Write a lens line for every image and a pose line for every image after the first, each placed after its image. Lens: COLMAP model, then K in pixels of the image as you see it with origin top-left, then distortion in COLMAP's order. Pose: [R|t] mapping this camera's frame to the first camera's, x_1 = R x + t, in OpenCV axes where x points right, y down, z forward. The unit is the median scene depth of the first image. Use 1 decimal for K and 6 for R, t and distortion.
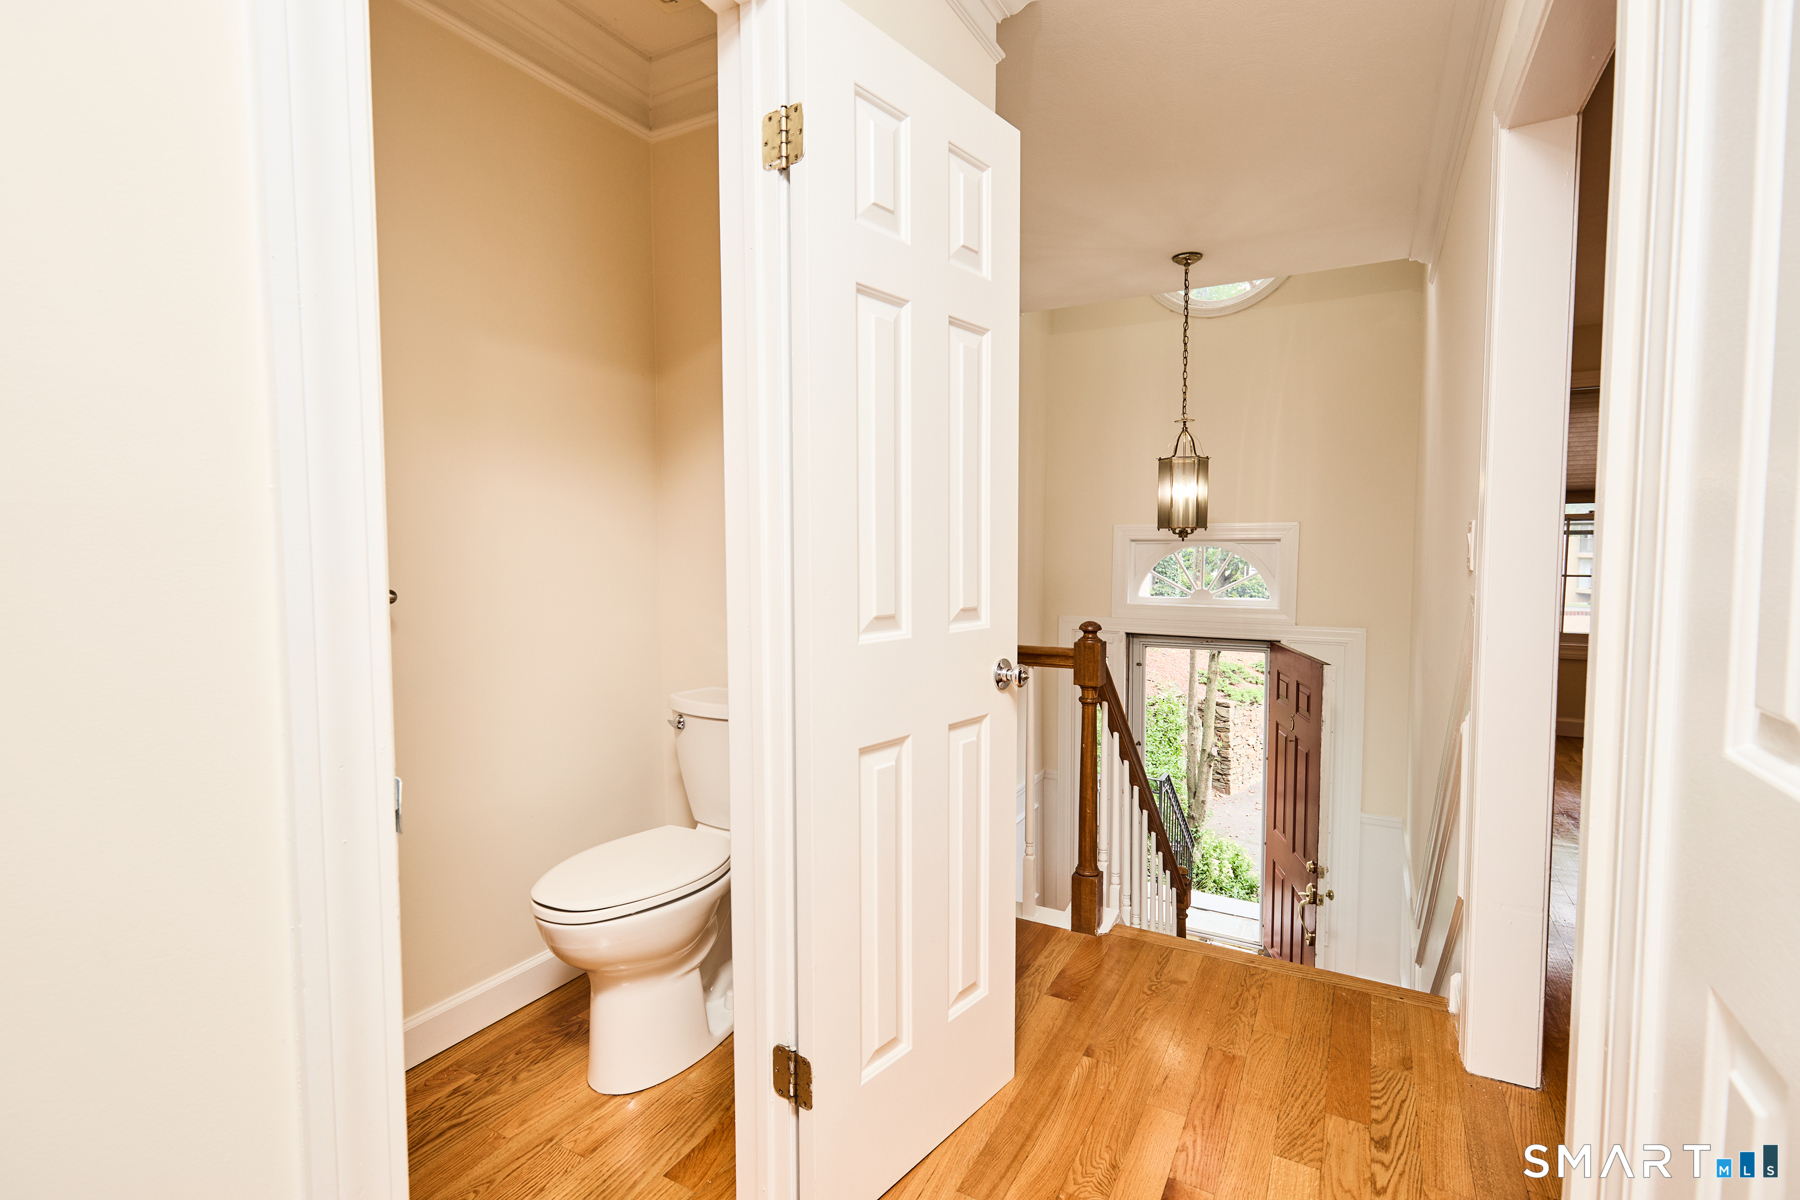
lens RADIAL K [[818.7, 0, 900.0], [0, 818.7, 600.0], [0, 0, 1]] dist [0.008691, -0.000254]
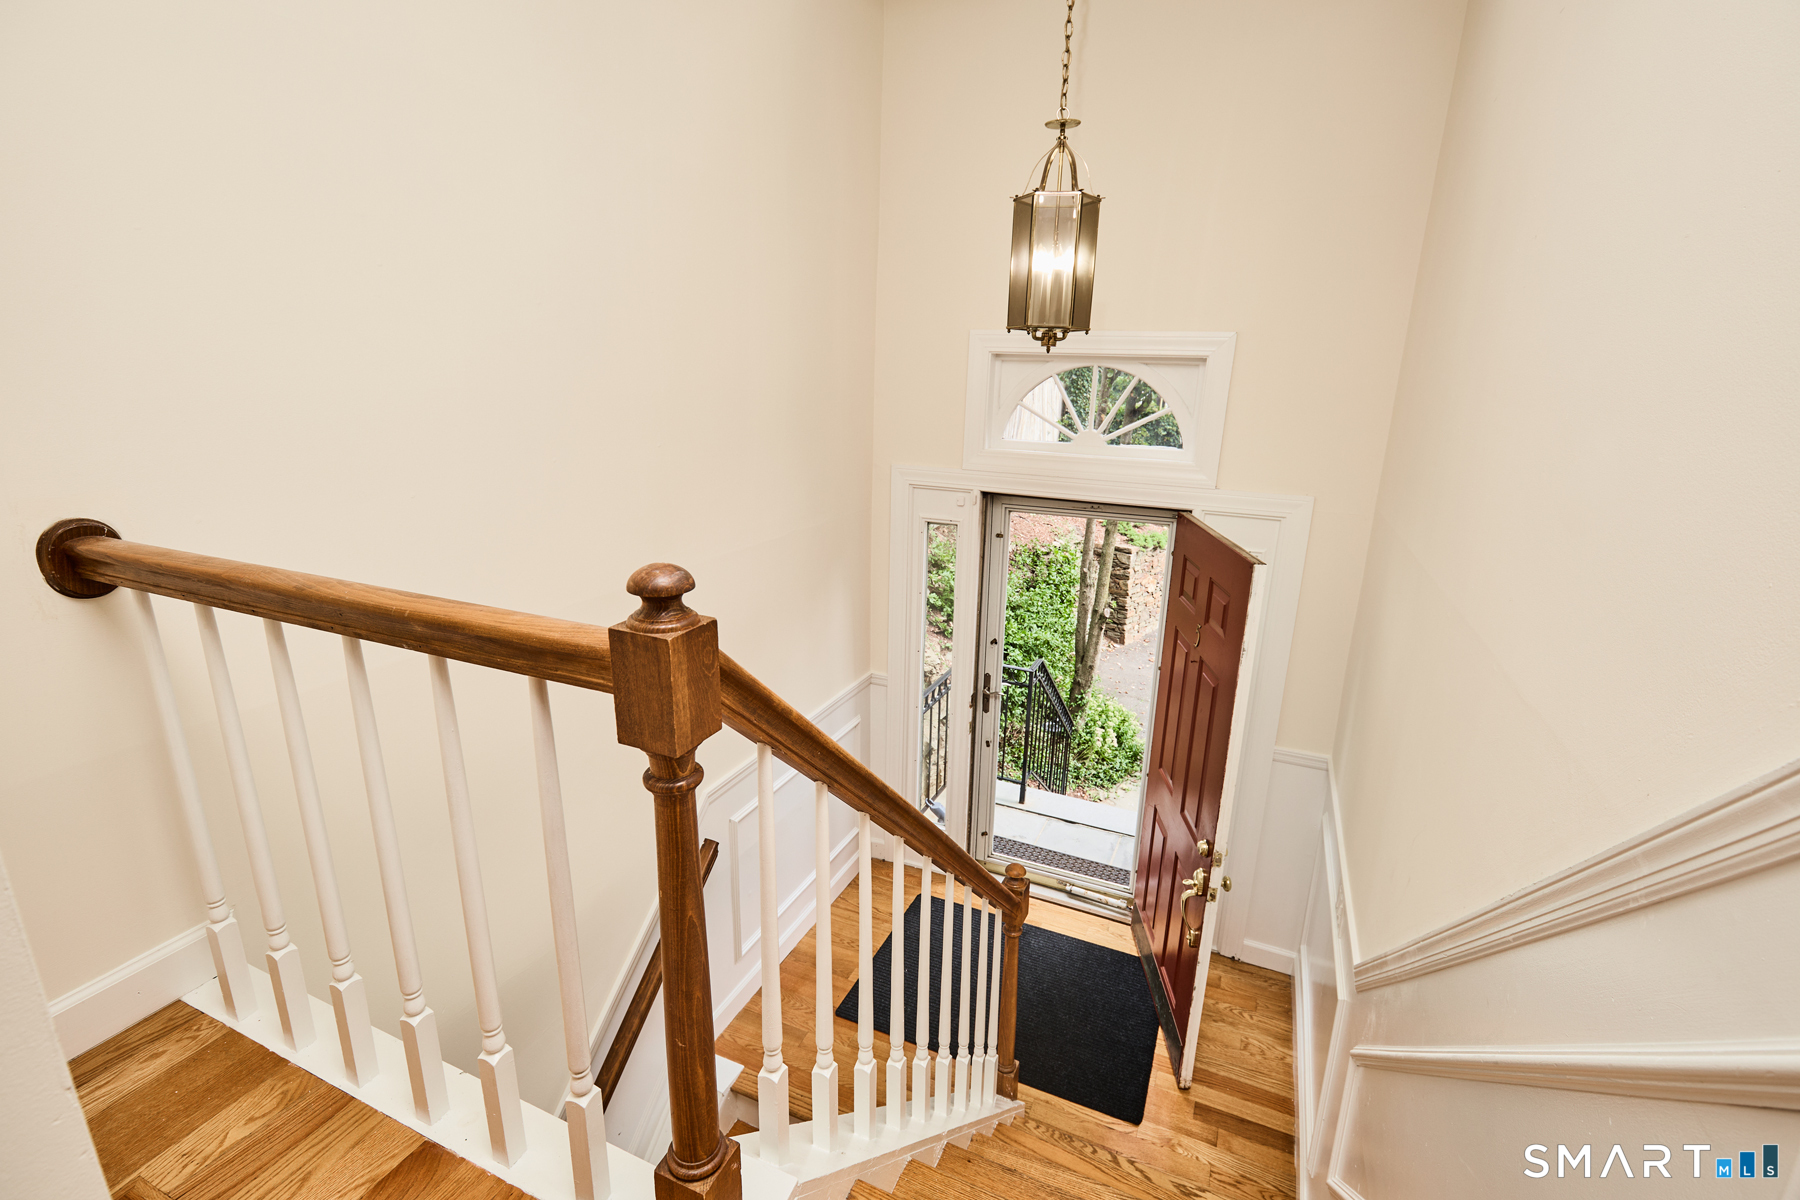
lens RADIAL K [[824.9, 0, 903.1], [0, 824.9, 590.6], [0, 0, 1]] dist [0.000036, 0.000090]
pose [[0.994618, 0.003157, 0.103558, 0.075356], [-0.023822, 0.979725, 0.198926, -0.008620], [-0.100831, -0.200323, 0.974528, 0.168117]]
